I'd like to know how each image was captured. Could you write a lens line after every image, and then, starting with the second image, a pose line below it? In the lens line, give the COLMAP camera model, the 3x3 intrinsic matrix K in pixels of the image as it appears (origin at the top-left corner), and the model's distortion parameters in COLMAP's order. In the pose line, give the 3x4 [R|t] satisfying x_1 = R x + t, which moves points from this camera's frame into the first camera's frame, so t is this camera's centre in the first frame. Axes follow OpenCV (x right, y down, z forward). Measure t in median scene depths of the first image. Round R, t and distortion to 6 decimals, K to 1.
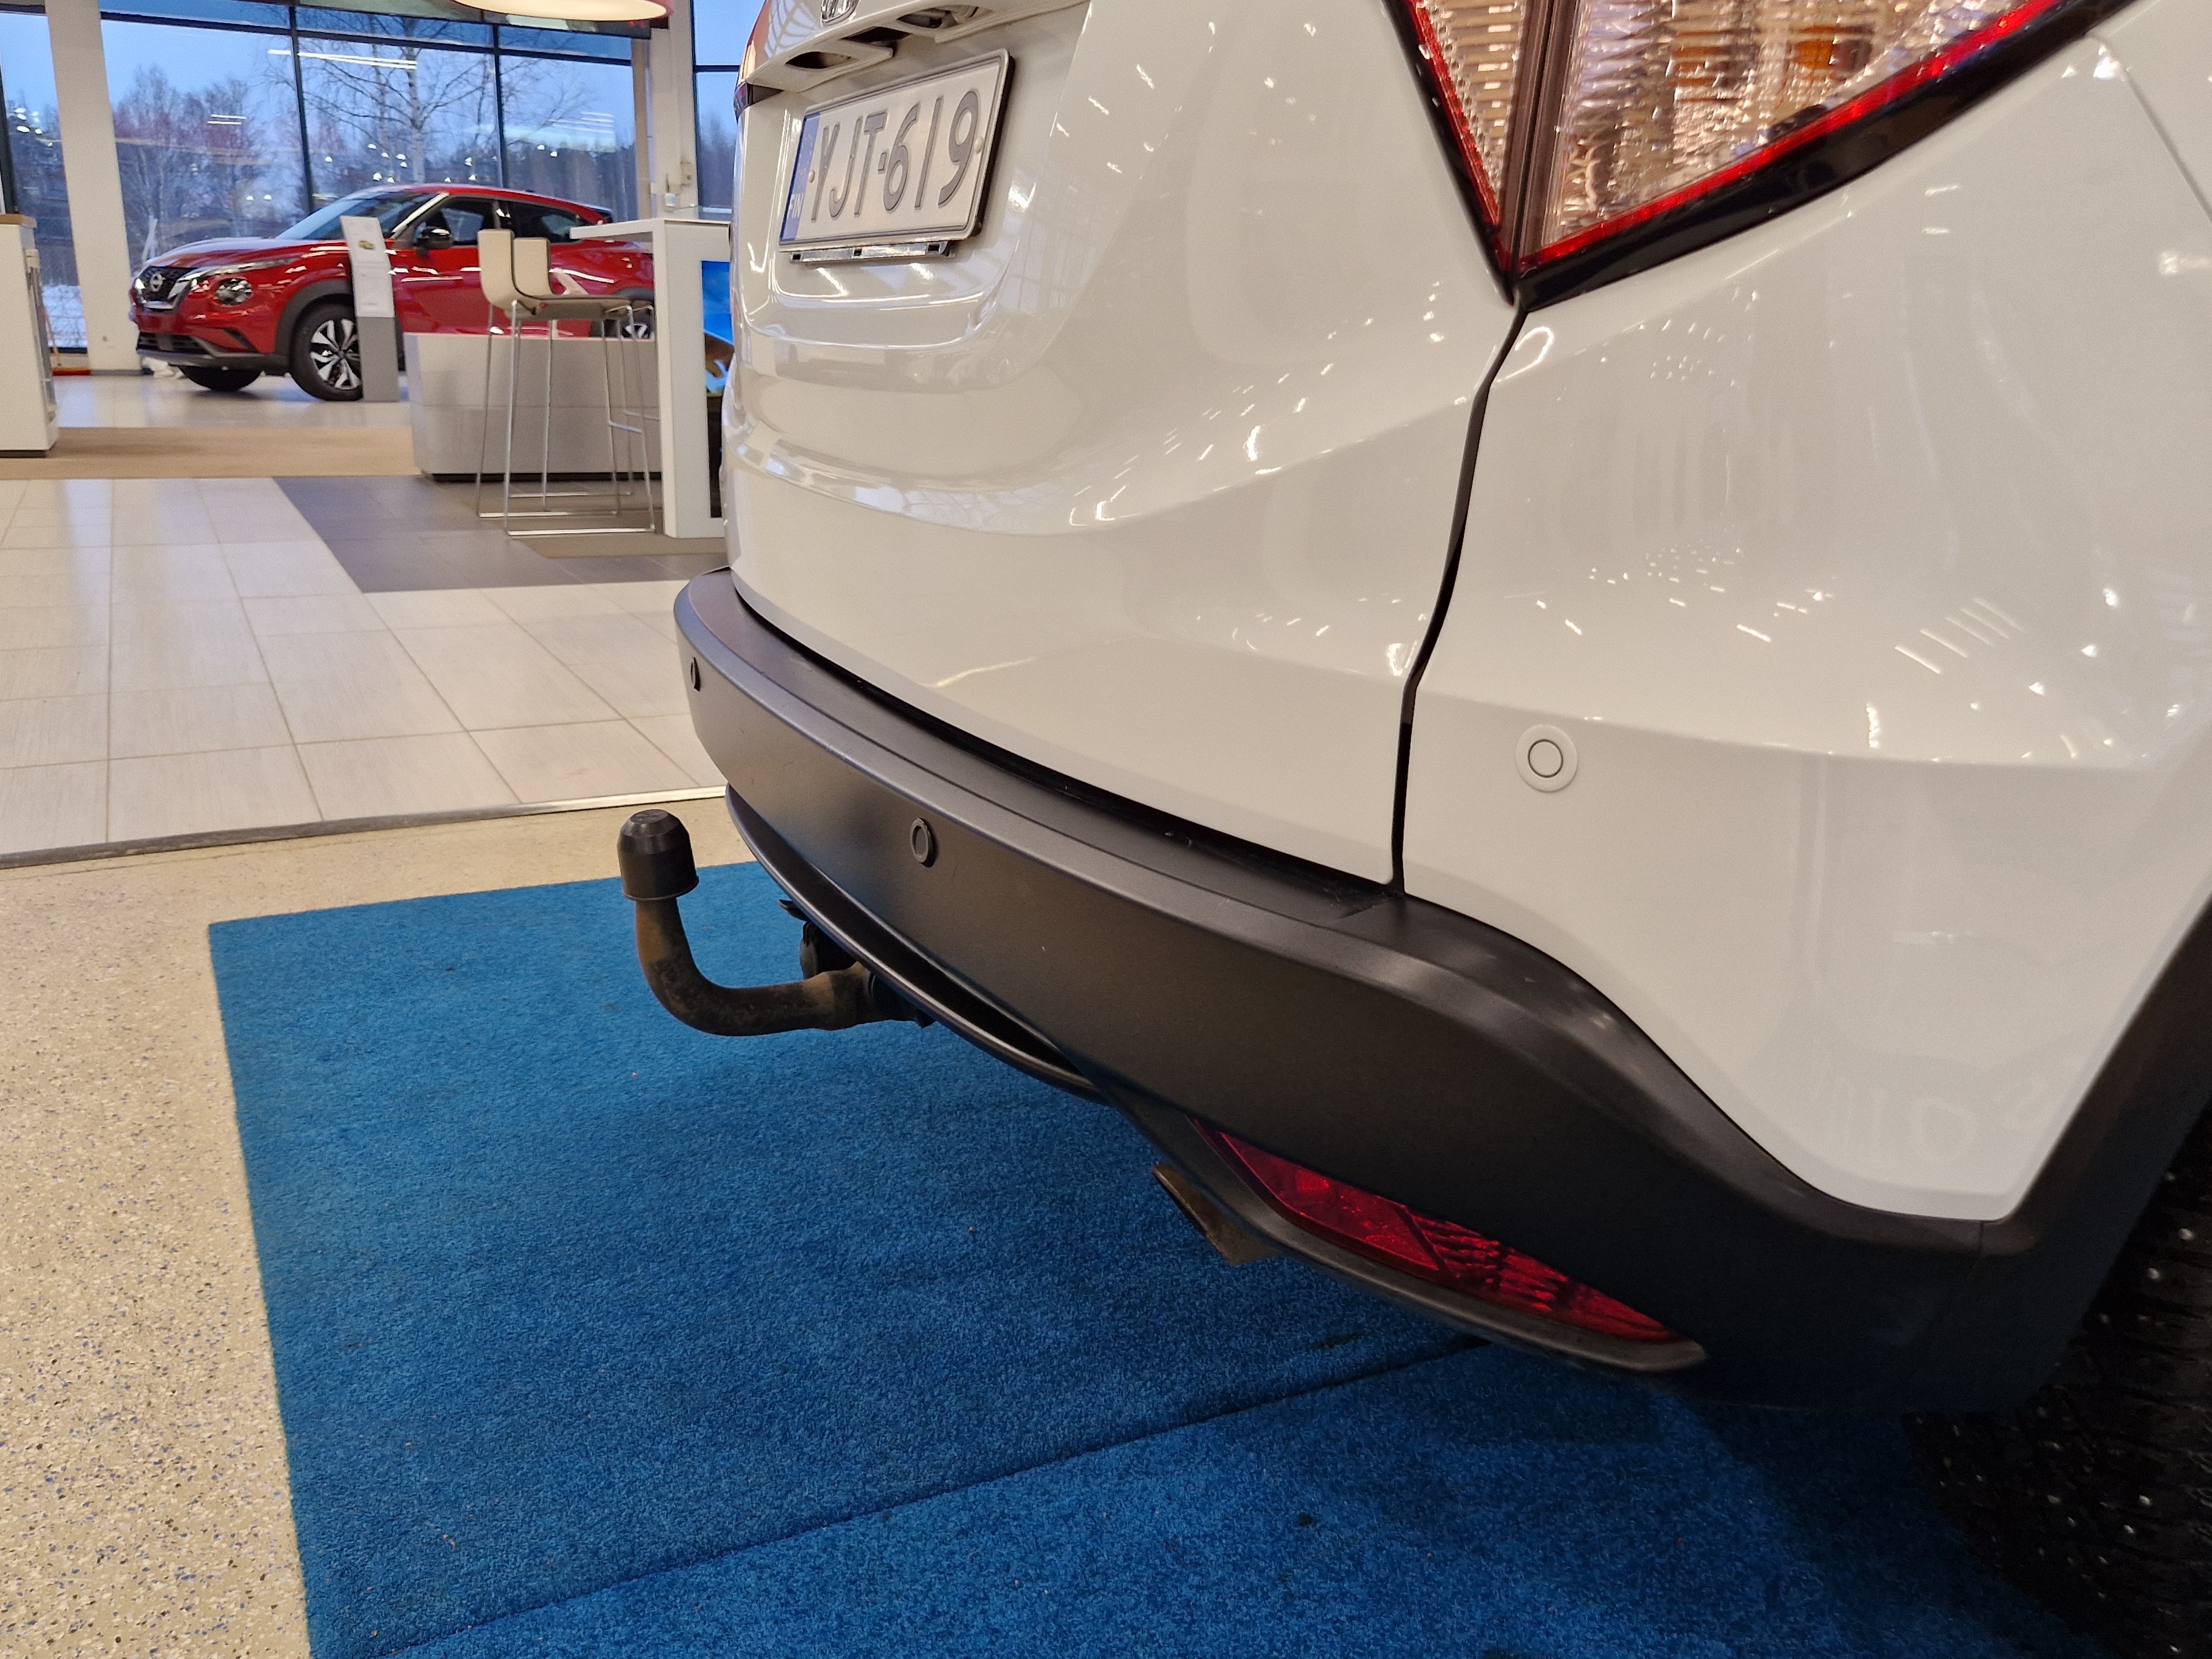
lens RADIAL K [[1871.0, 0, 1124.2], [0, 1871.0, 819.6], [0, 0, 1]] dist [0.099151, -0.062480]
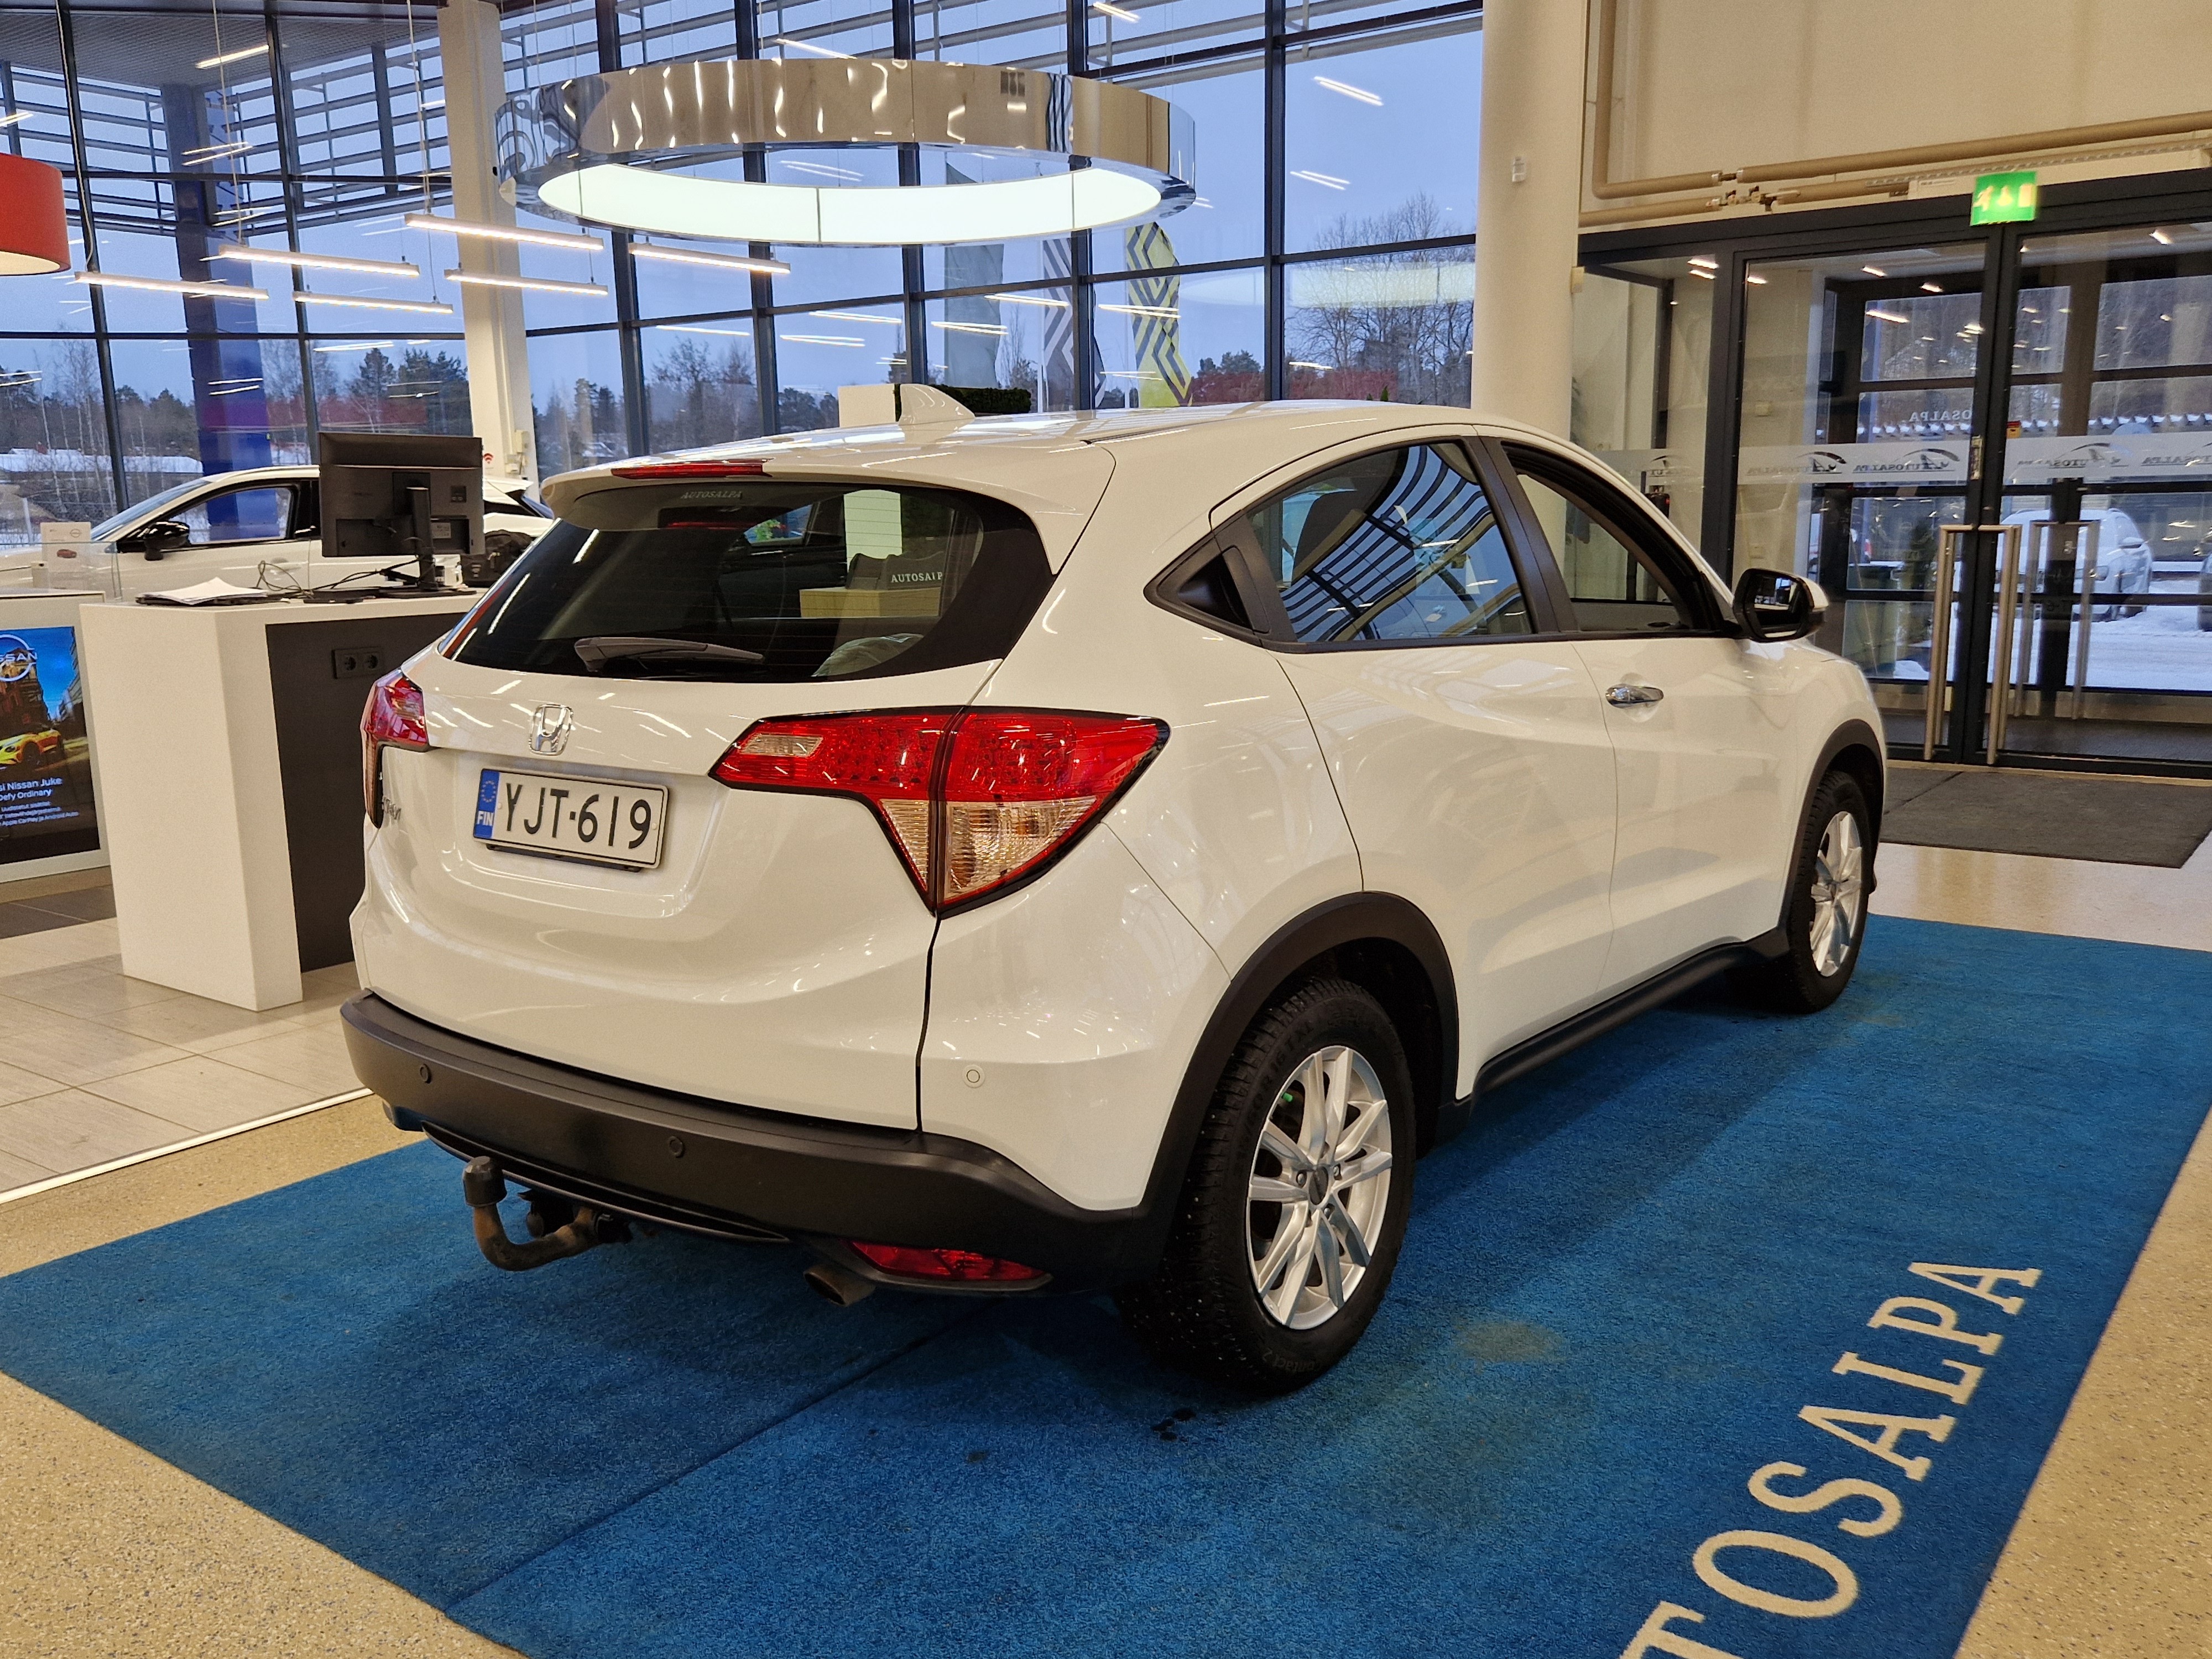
lens RADIAL K [[1871.0, 0, 1114.2], [0, 1871.0, 842.2], [0, 0, 1]] dist [0.099151, -0.062480]
pose [[0.895512, -0.124074, 0.427393, -0.505636], [0.155971, 0.986940, -0.040291, -0.157660], [-0.416812, 0.102742, 0.903168, -1.130369]]
